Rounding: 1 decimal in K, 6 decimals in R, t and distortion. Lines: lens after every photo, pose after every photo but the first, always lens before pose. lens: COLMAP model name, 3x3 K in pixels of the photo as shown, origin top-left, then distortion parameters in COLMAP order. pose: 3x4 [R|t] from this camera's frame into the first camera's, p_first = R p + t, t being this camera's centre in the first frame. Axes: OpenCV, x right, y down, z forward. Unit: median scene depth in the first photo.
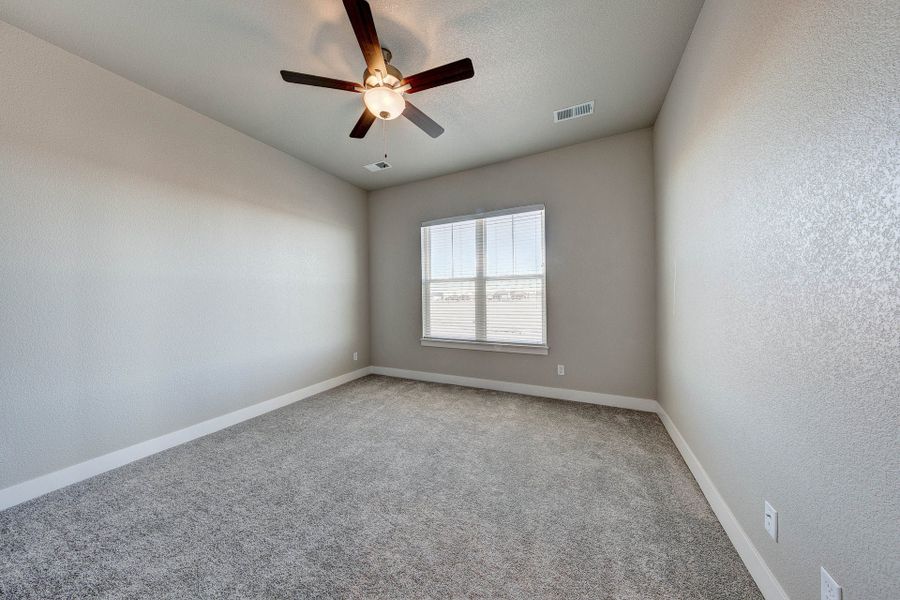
lens RADIAL K [[282.7, 0, 446.9], [0, 282.7, 302.6], [0, 0, 1]] dist [-0.002408, -0.000049]
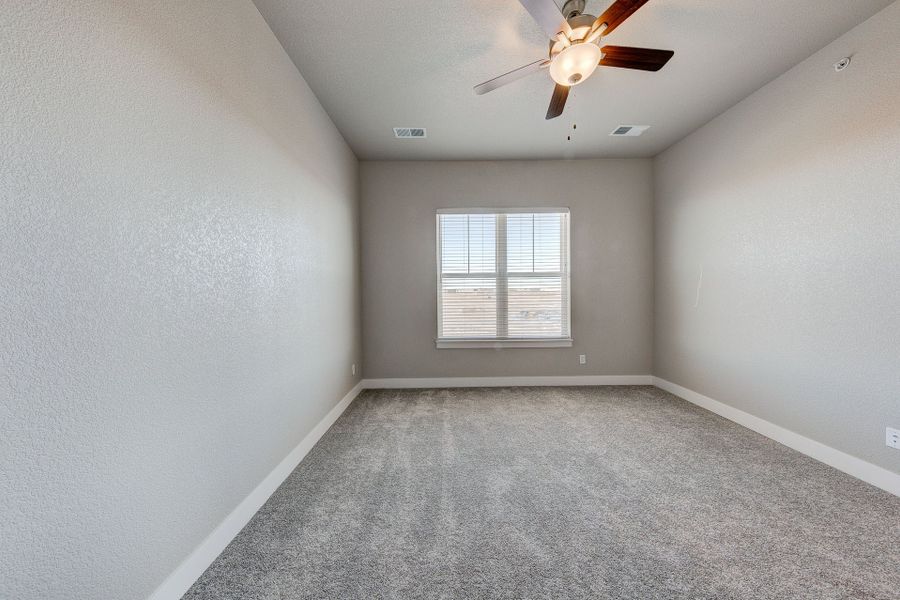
lens RADIAL K [[282.7, 0, 457.0], [0, 282.7, 301.1], [0, 0, 1]] dist [-0.002408, -0.000049]
pose [[0.895898, -0.007512, 0.444196, -0.468807], [0.006960, 0.999972, 0.002874, 0.002837], [-0.444205, 0.000517, 0.895925, 0.198566]]
